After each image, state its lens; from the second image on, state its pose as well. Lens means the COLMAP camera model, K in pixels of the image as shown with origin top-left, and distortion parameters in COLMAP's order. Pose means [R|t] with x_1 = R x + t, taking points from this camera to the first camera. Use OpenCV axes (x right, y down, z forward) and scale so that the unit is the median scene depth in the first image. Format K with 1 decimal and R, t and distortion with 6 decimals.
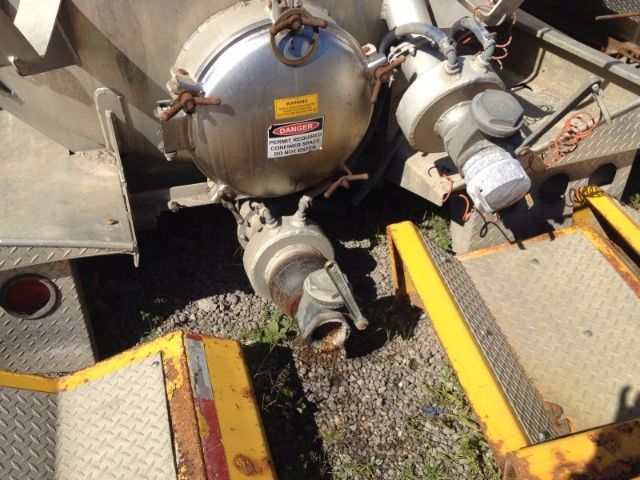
lens RADIAL K [[600.4, 0, 315.8], [0, 600.4, 240.4], [0, 0, 1]] dist [0.102032, -0.210125]
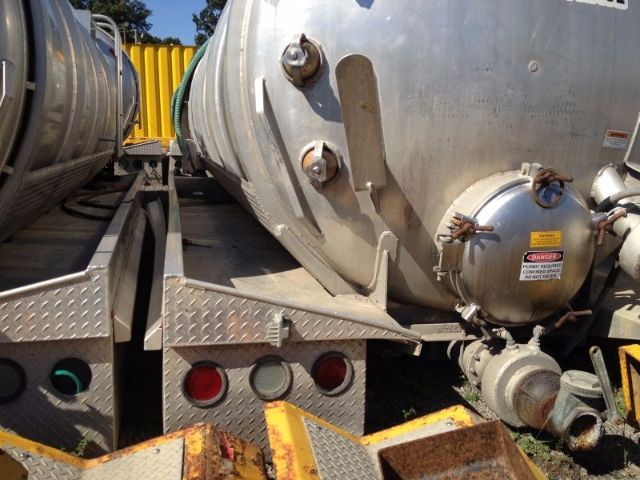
lens RADIAL K [[592.9, 0, 320.0], [0, 592.9, 240.0], [0, 0, 1]] dist [0.109739, -0.269296]
pose [[0.991069, 0.022556, -0.131426, -0.335365], [-0.079496, 0.891237, -0.446516, 0.386638], [0.107060, 0.452976, 0.885071, -0.198687]]
